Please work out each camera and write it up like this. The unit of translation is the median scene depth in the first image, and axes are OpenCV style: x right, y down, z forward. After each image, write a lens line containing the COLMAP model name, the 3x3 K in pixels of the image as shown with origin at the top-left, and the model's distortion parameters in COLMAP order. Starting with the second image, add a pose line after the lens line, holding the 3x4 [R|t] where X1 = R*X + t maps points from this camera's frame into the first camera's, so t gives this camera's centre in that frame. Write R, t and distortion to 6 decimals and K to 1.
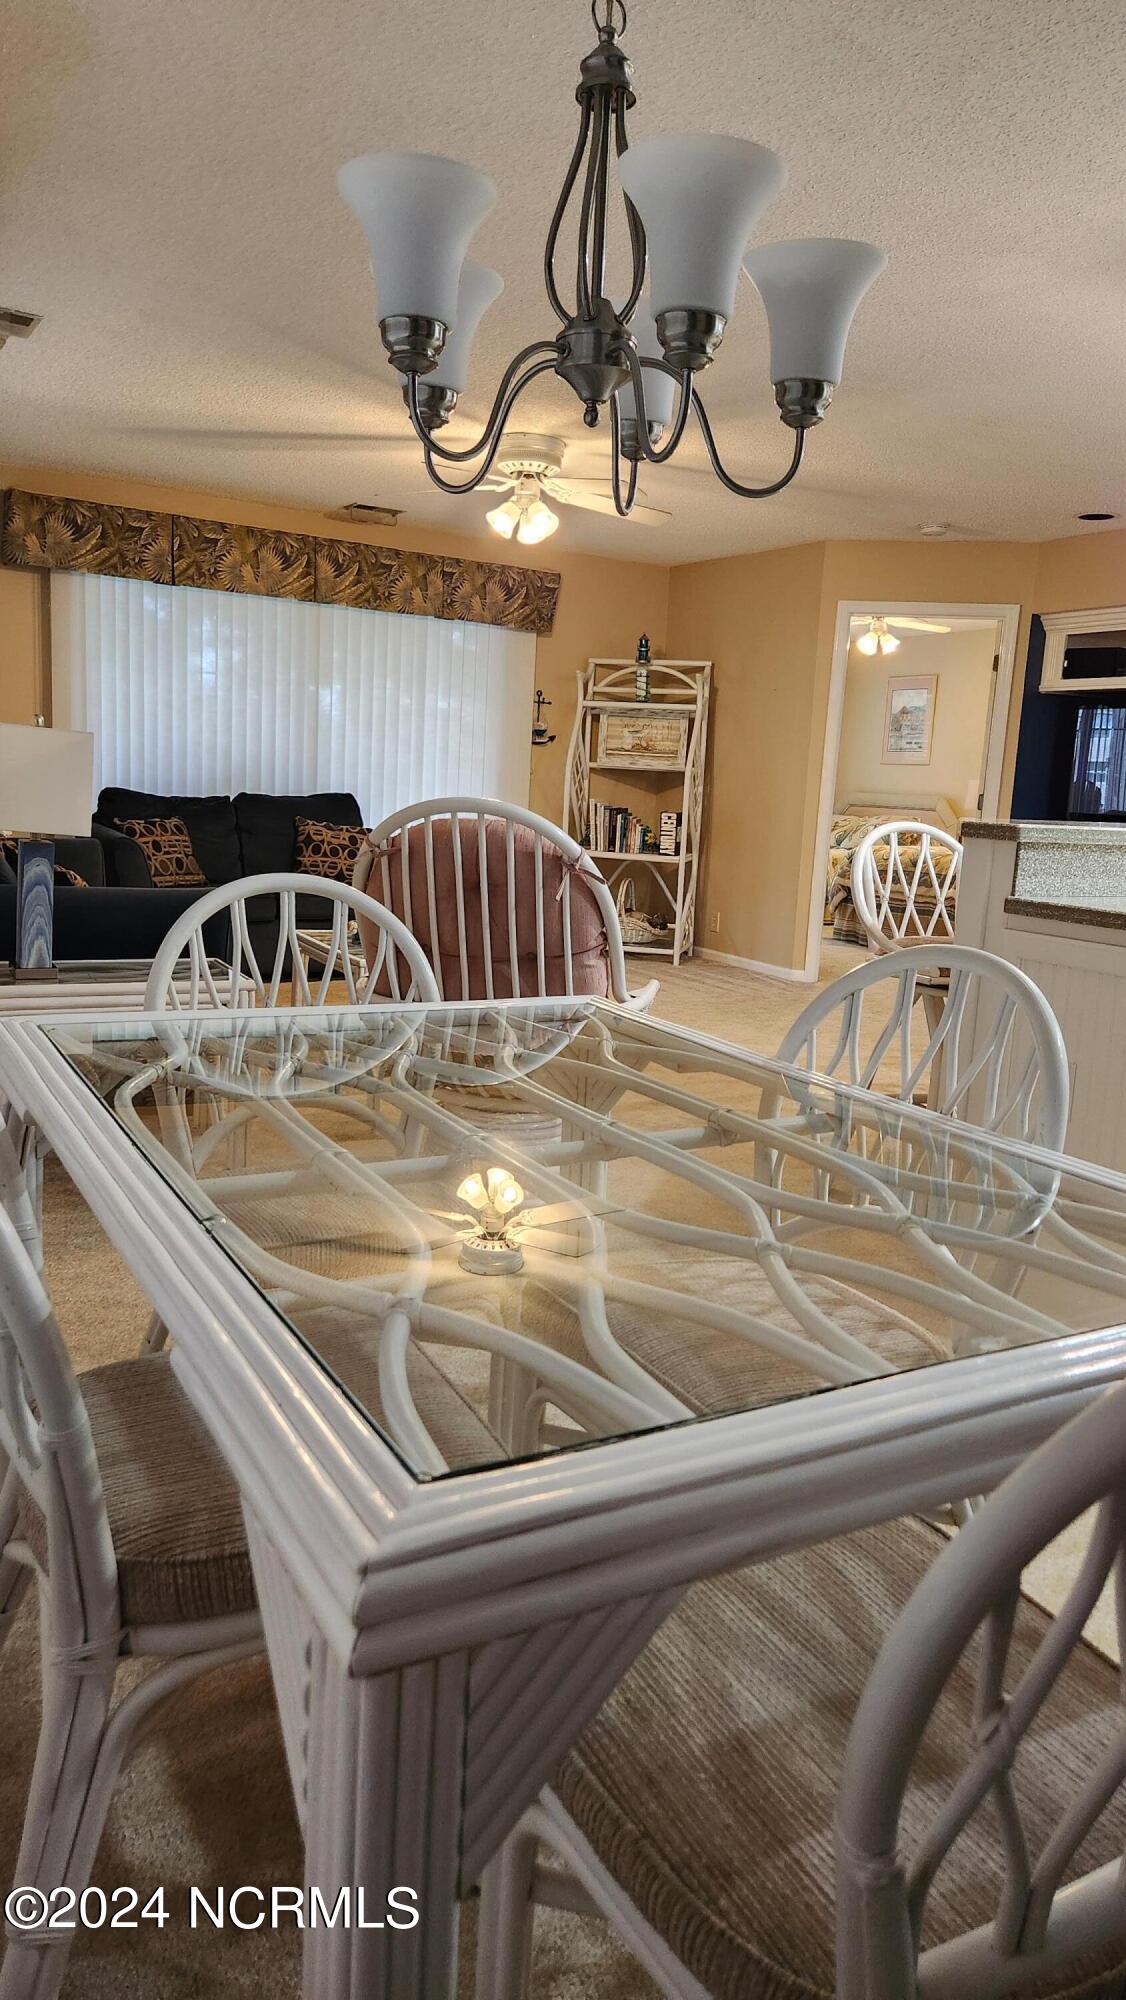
lens RADIAL K [[1301.5, 0, 558.1], [0, 1301.5, 1028.6], [0, 0, 1]] dist [0.002256, -0.001144]
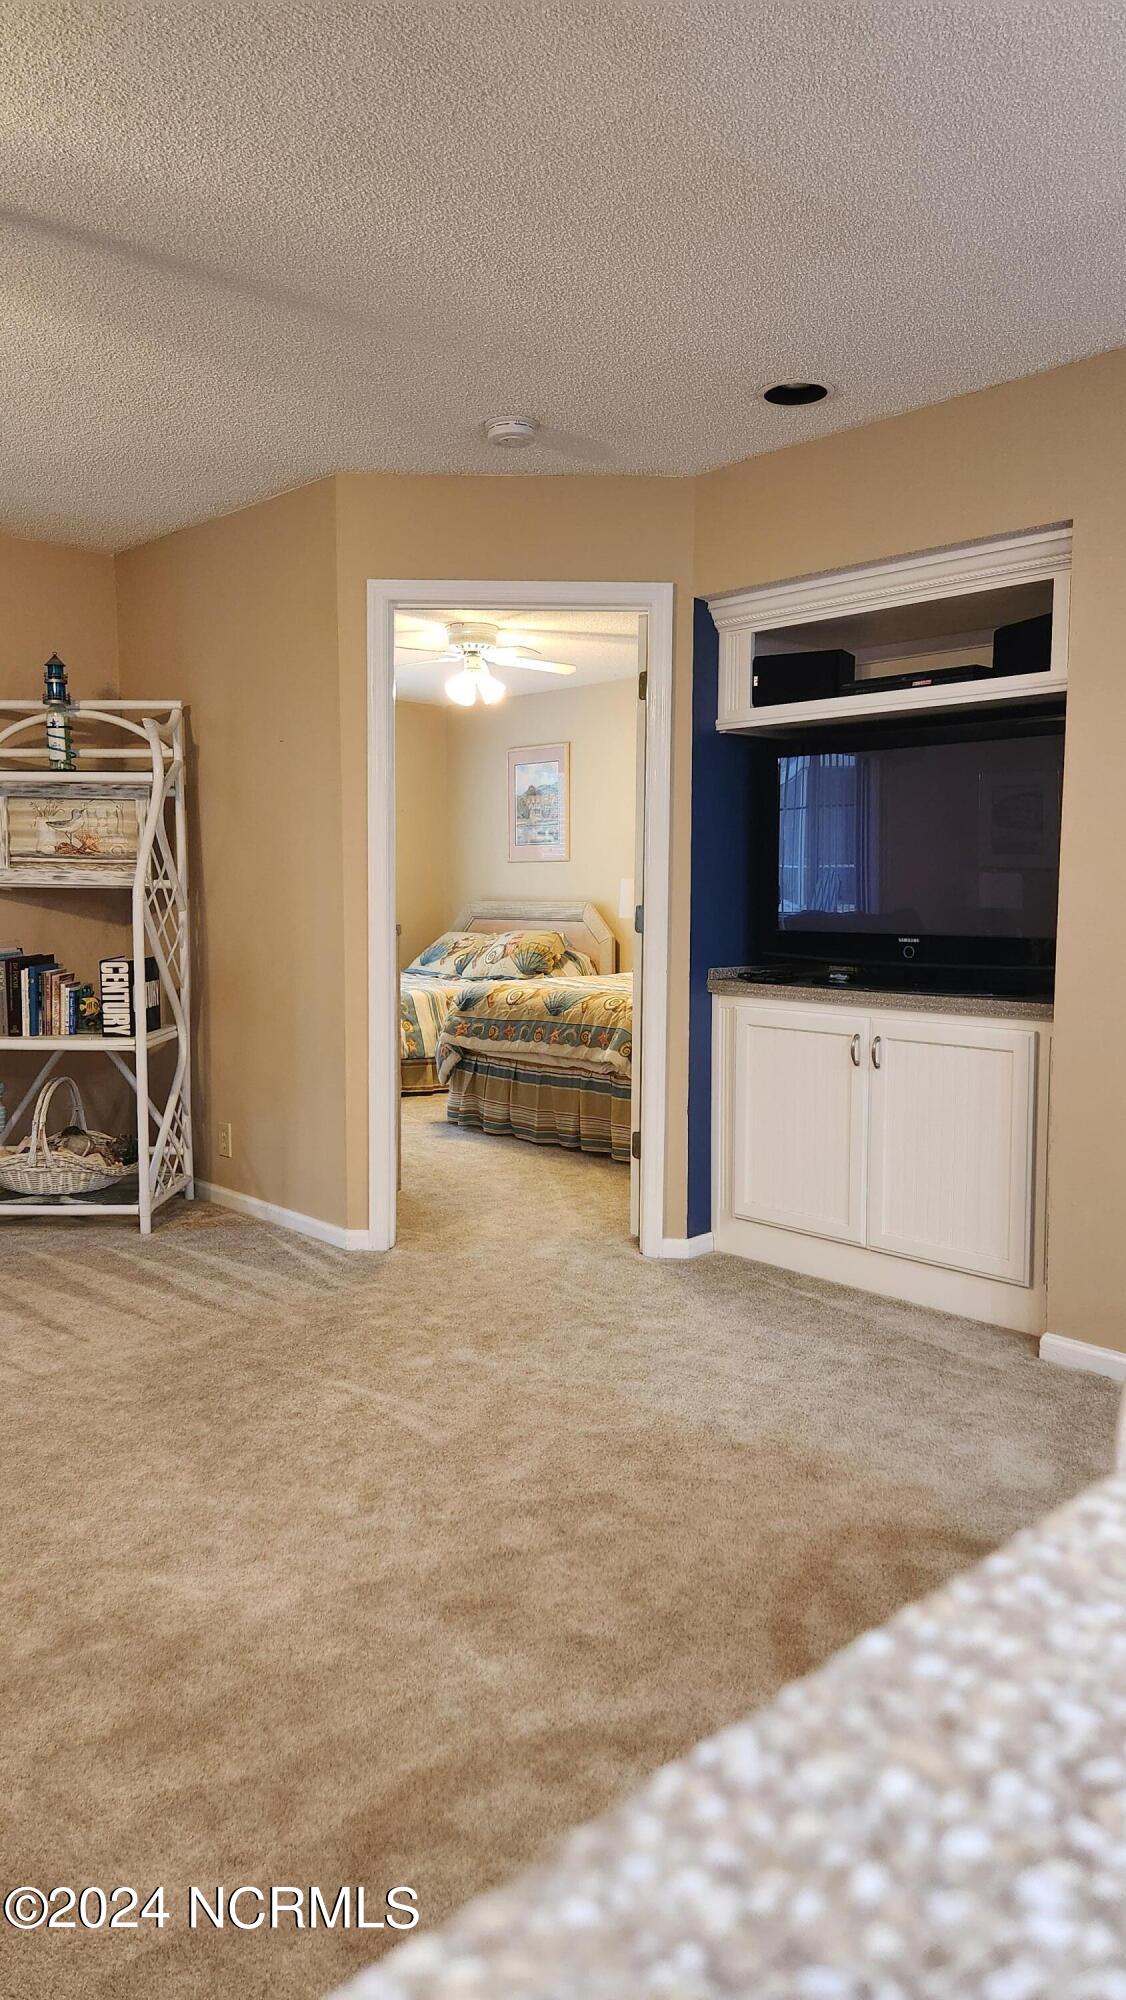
lens RADIAL K [[1301.5, 0, 558.1], [0, 1301.5, 1028.6], [0, 0, 1]] dist [0.002256, -0.001144]
pose [[0.968370, -0.071171, 0.239154, 0.132313], [0.089760, 0.993657, -0.067743, -0.080492], [-0.232815, 0.087067, 0.968616, 0.406553]]
